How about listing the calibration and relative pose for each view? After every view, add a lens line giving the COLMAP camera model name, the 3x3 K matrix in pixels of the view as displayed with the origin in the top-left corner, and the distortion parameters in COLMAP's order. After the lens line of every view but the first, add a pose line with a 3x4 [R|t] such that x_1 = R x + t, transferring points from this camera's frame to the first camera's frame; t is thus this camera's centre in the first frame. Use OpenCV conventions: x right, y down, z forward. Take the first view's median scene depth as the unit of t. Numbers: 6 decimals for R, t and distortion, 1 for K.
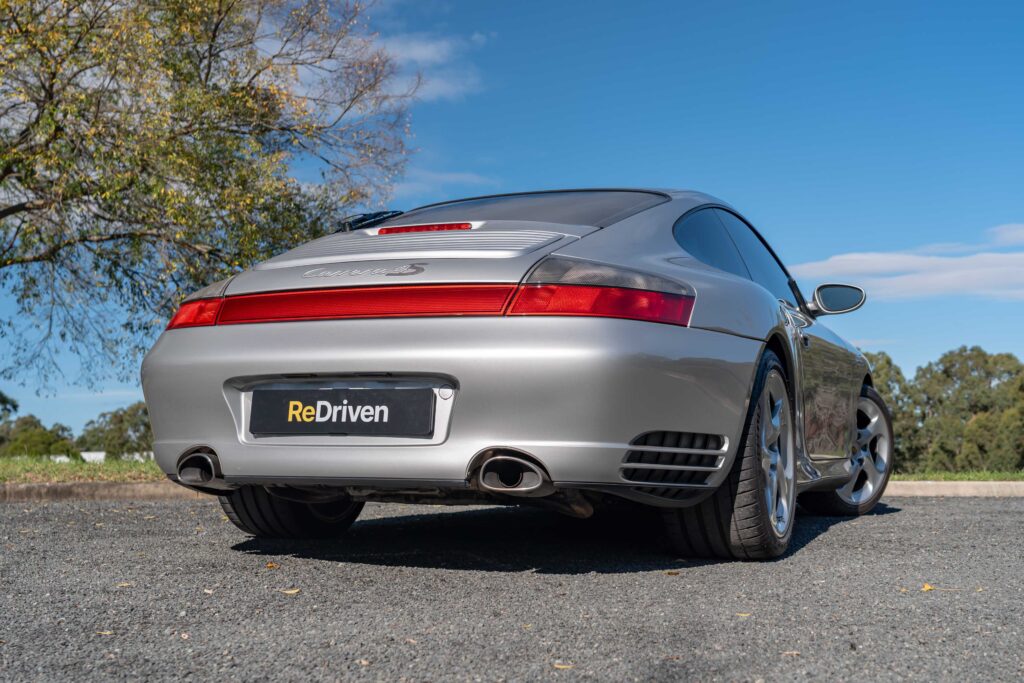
lens RADIAL K [[1267.9, 0, 497.0], [0, 1267.9, 343.3], [0, 0, 1]] dist [0.026053, 0.000689]
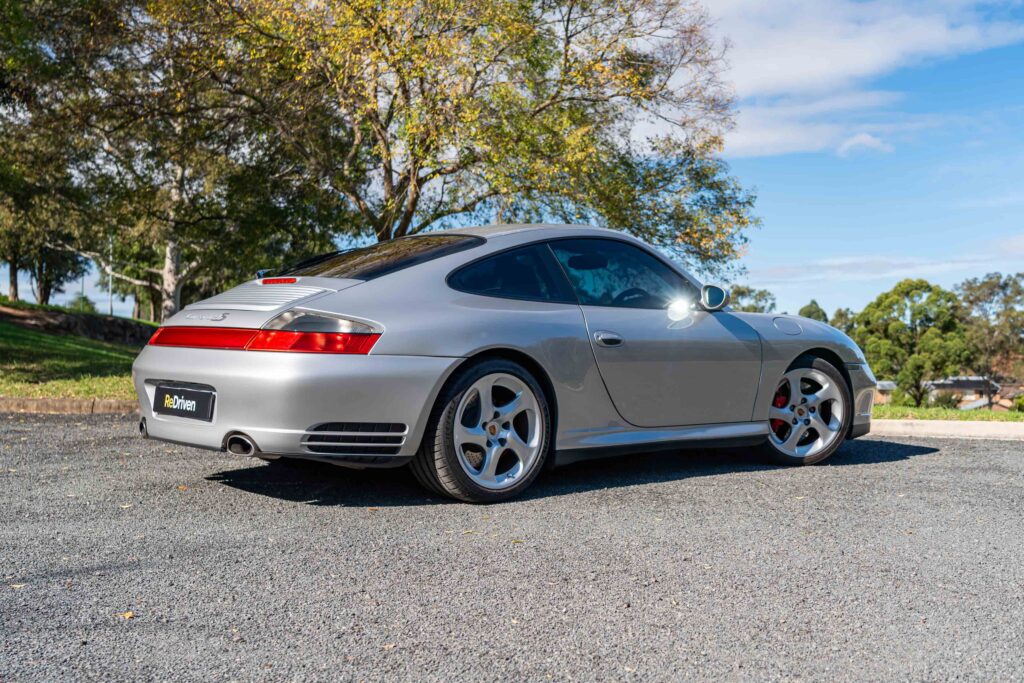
lens RADIAL K [[1199.0, 0, 512.0], [0, 1199.0, 341.5], [0, 0, 1]] dist [0.031413, 0.012645]
pose [[0.900575, 0.012629, -0.434516, 0.891508], [0.023924, 0.996623, 0.078551, -0.131692], [0.434041, -0.081137, 0.897232, -0.225503]]
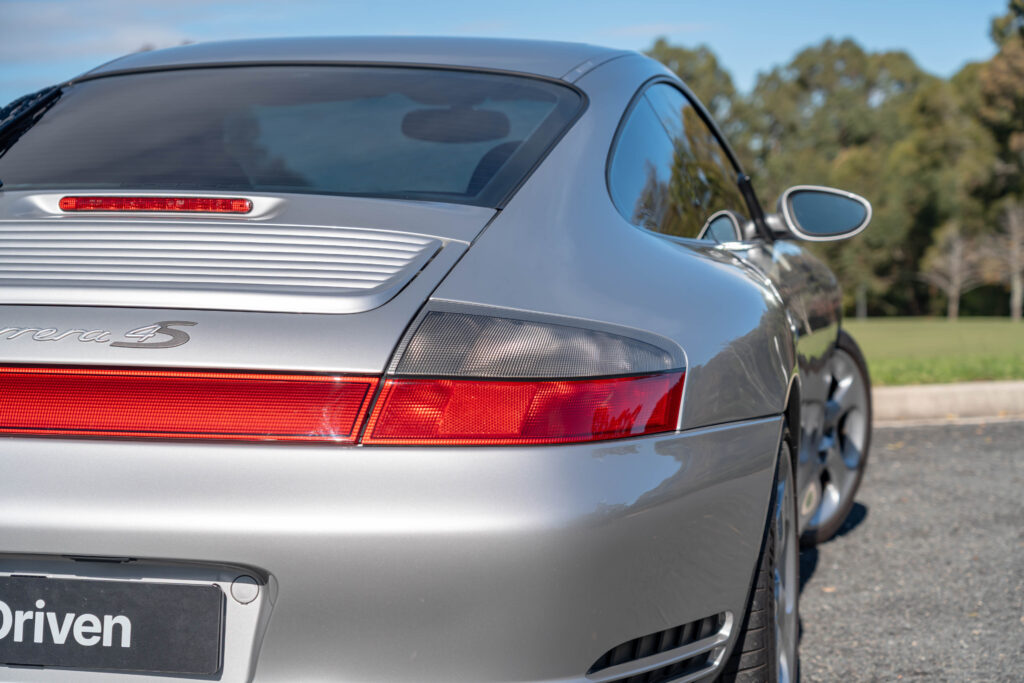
lens RADIAL K [[2147.9, 0, 511.8], [0, 2147.9, 373.7], [0, 0, 1]] dist [0.138066, -0.073670]
pose [[0.978490, -0.016412, 0.205641, -0.101899], [-0.017116, 0.986935, 0.160209, -0.173324], [-0.205584, -0.160282, 0.965425, 0.117693]]
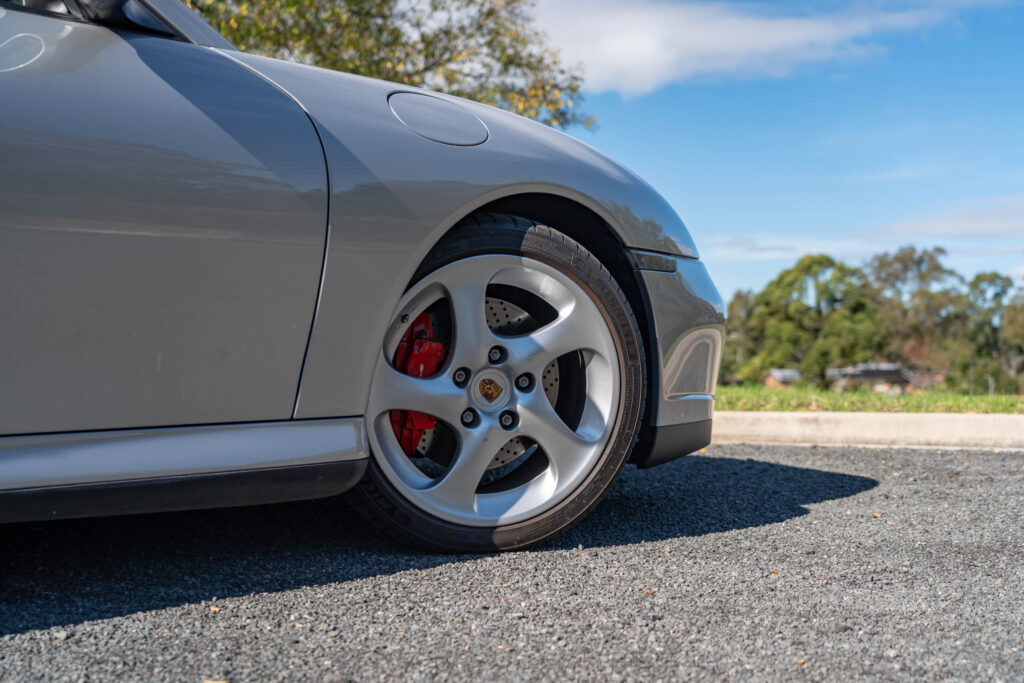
lens RADIAL K [[1383.5, 0, 512.0], [0, 1383.5, 341.5], [0, 0, 1]] dist [0.103129, 0.014809]
pose [[0.941220, 0.014038, -0.337503, 0.730700], [0.017864, 0.995669, 0.091234, 0.051102], [0.337322, -0.091900, 0.936893, 1.011998]]
